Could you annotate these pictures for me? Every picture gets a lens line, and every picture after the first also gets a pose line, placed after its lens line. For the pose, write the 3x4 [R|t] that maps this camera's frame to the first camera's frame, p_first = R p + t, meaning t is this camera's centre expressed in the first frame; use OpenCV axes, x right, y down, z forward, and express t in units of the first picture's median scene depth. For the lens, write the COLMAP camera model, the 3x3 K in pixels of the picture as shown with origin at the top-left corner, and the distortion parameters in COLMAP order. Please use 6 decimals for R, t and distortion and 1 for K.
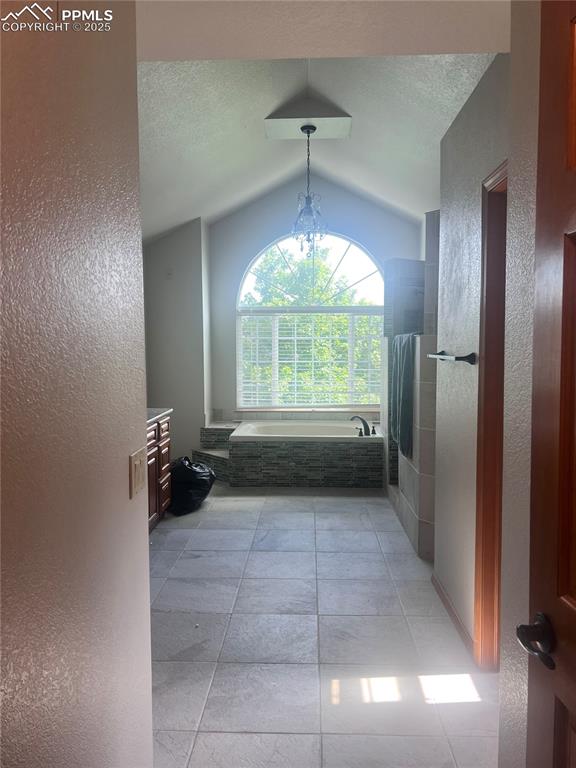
lens RADIAL K [[579.3, 0, 285.1], [0, 579.3, 382.2], [0, 0, 1]] dist [0.015653, -0.013692]
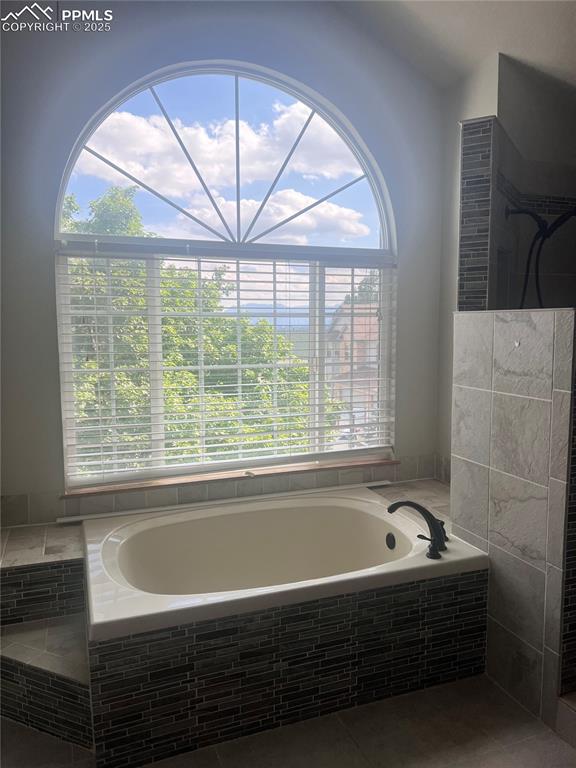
lens RADIAL K [[579.3, 0, 290.1], [0, 579.3, 383.1], [0, 0, 1]] dist [0.015653, -0.013692]
pose [[0.914671, -0.041022, 0.402111, -0.113329], [0.029379, 0.998953, 0.035082, -0.042600], [-0.403129, -0.020274, 0.914918, 0.647276]]
